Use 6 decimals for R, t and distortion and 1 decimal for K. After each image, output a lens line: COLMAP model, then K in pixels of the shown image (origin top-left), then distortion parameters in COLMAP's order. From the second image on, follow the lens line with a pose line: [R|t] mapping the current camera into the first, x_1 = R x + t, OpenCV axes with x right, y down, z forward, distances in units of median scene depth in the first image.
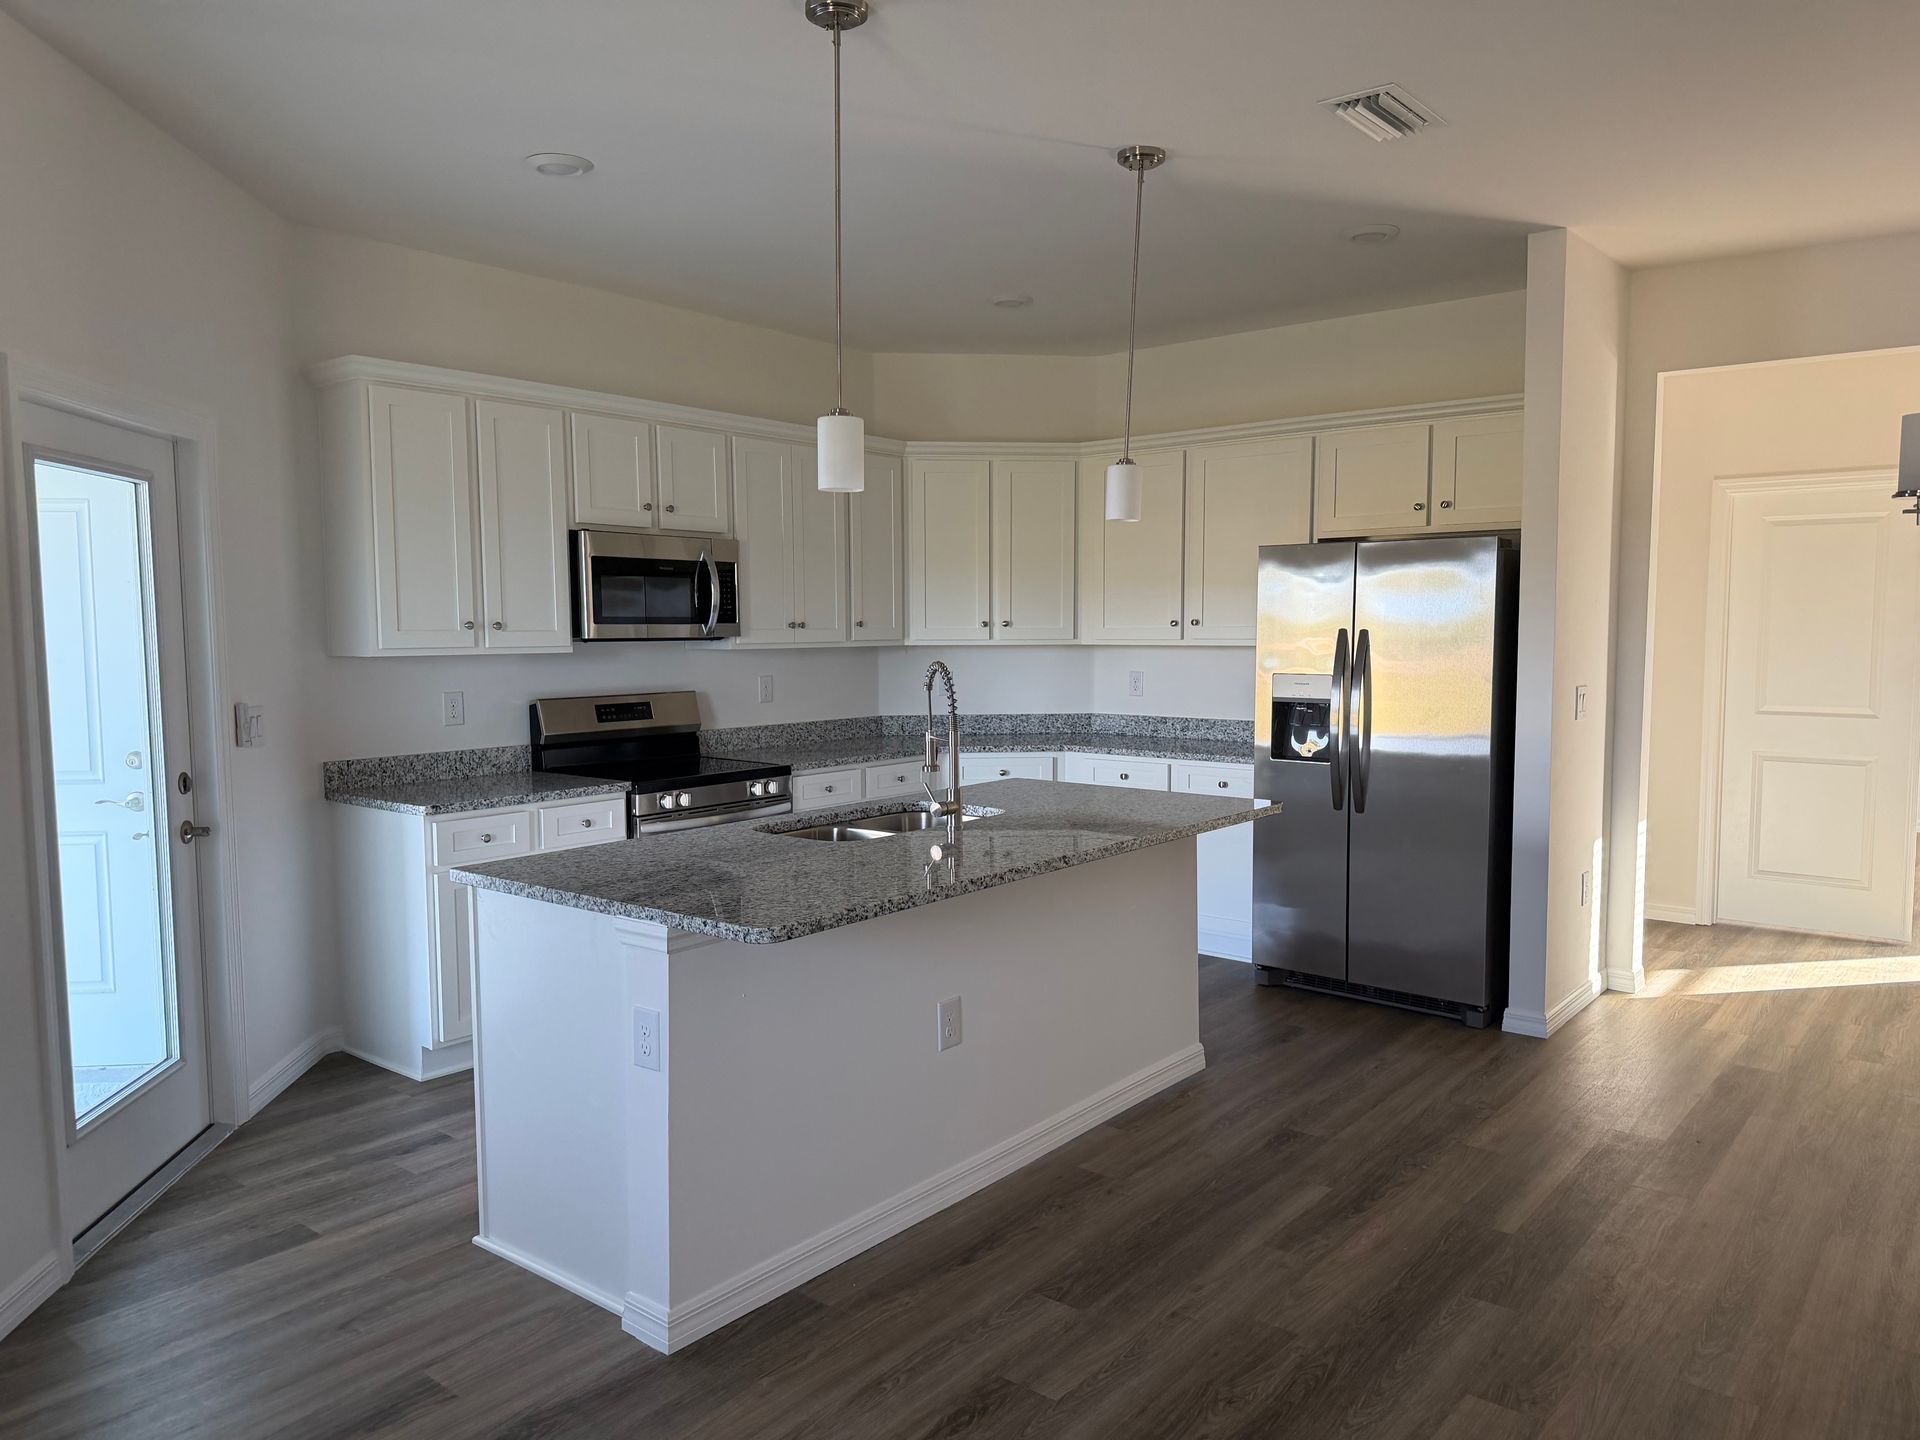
lens RADIAL K [[1340.2, 0, 967.0], [0, 1340.2, 723.9], [0, 0, 1]] dist [0.080913, -0.123990]
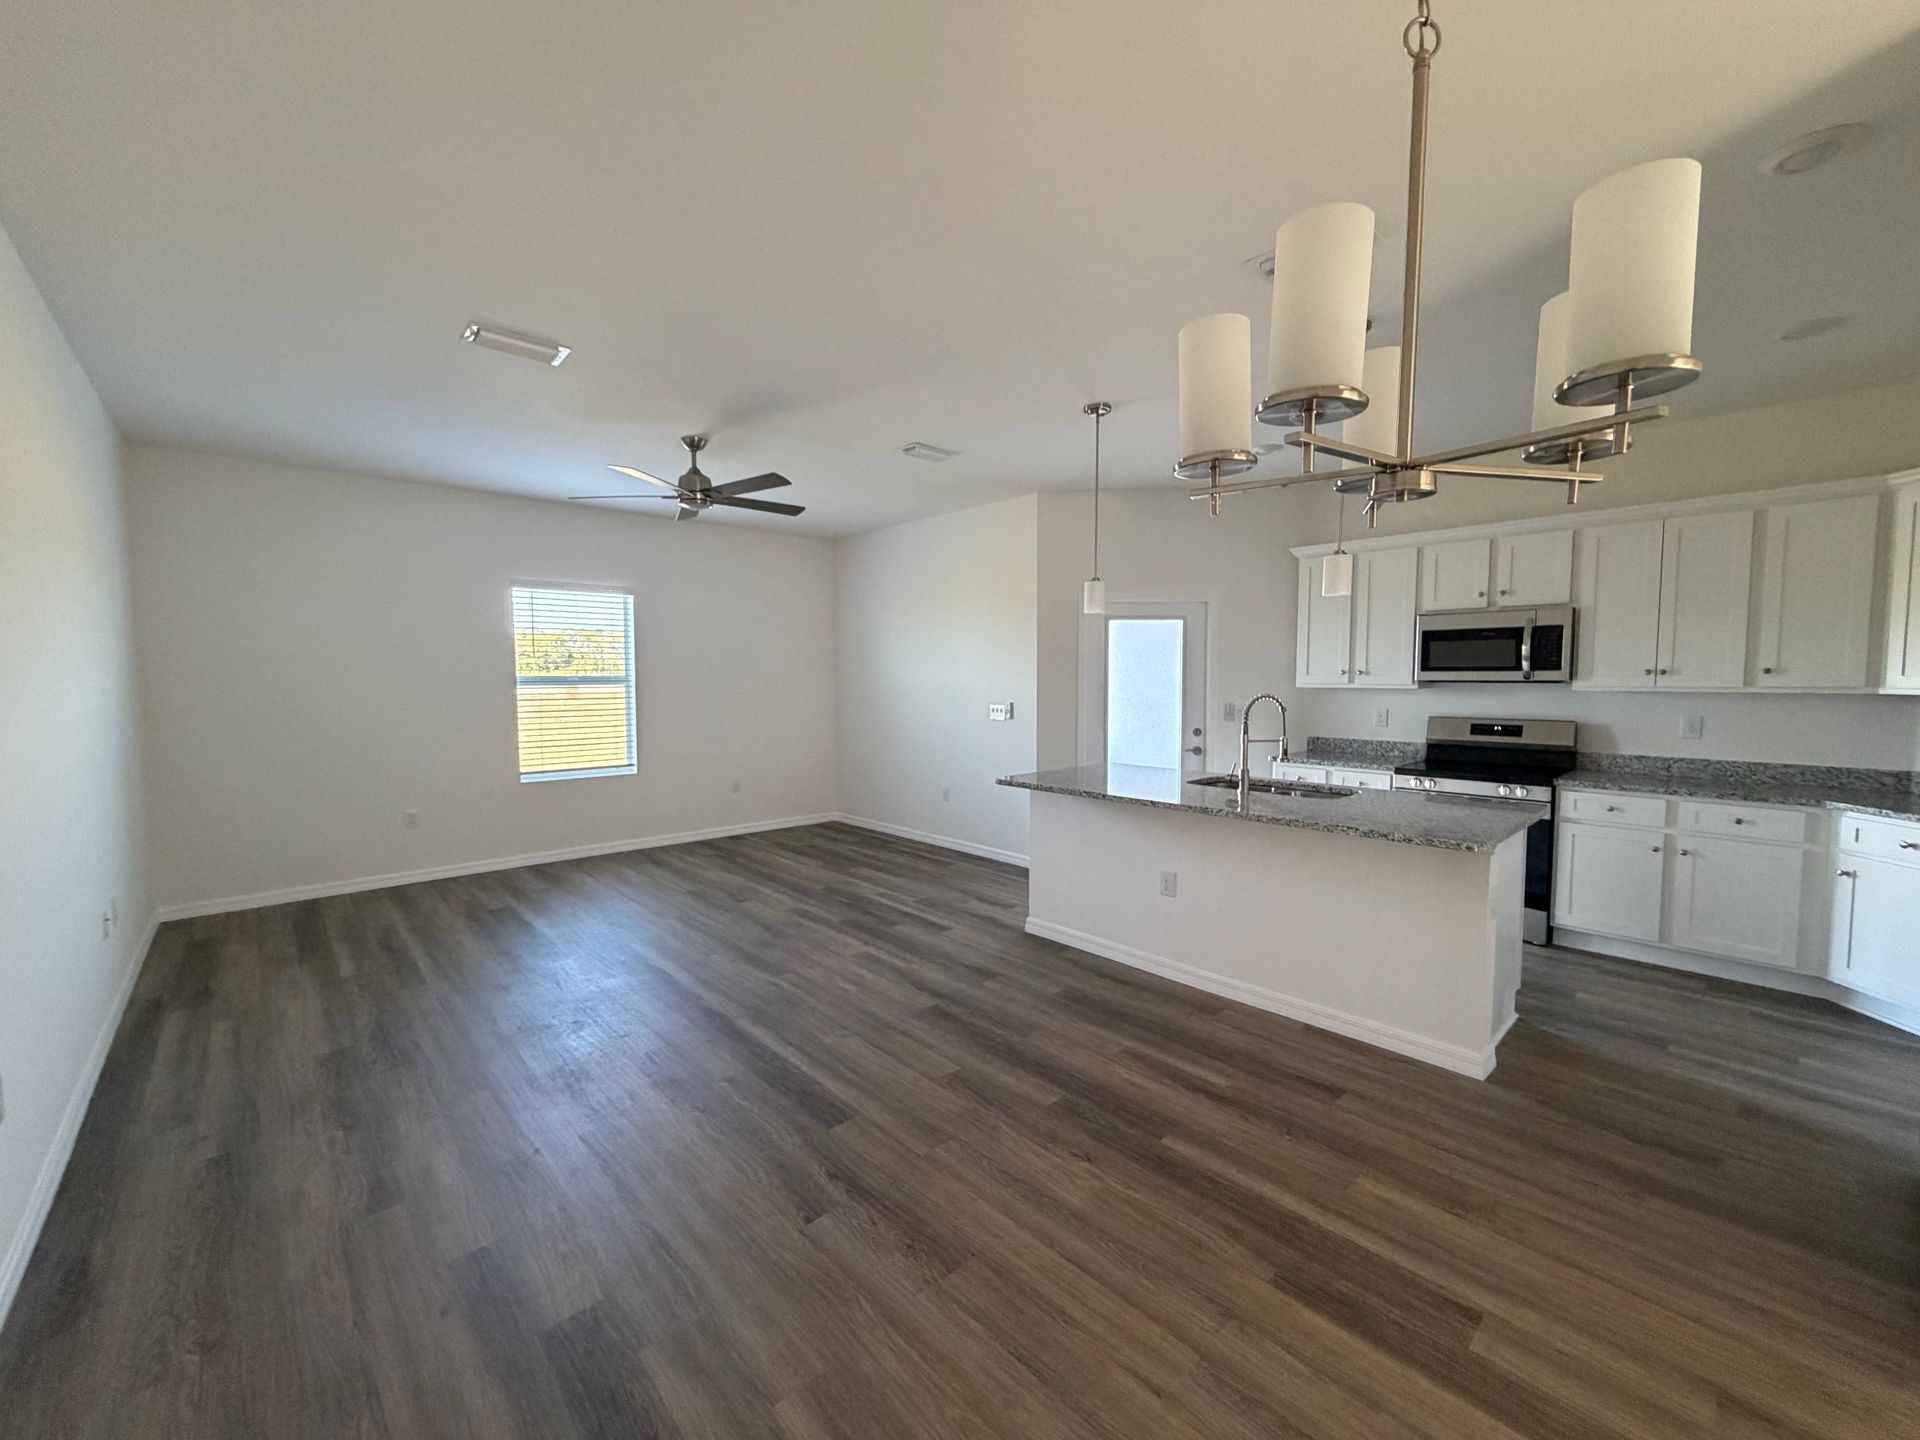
lens RADIAL K [[765.4, 0, 952.7], [0, 765.4, 720.5], [0, 0, 1]] dist [-0.000397, 0.000281]
pose [[-0.143143, 0.065395, -0.987539, 0.725547], [-0.074107, 0.994305, 0.076584, -0.043128], [0.986924, 0.084146, -0.137482, 0.558939]]
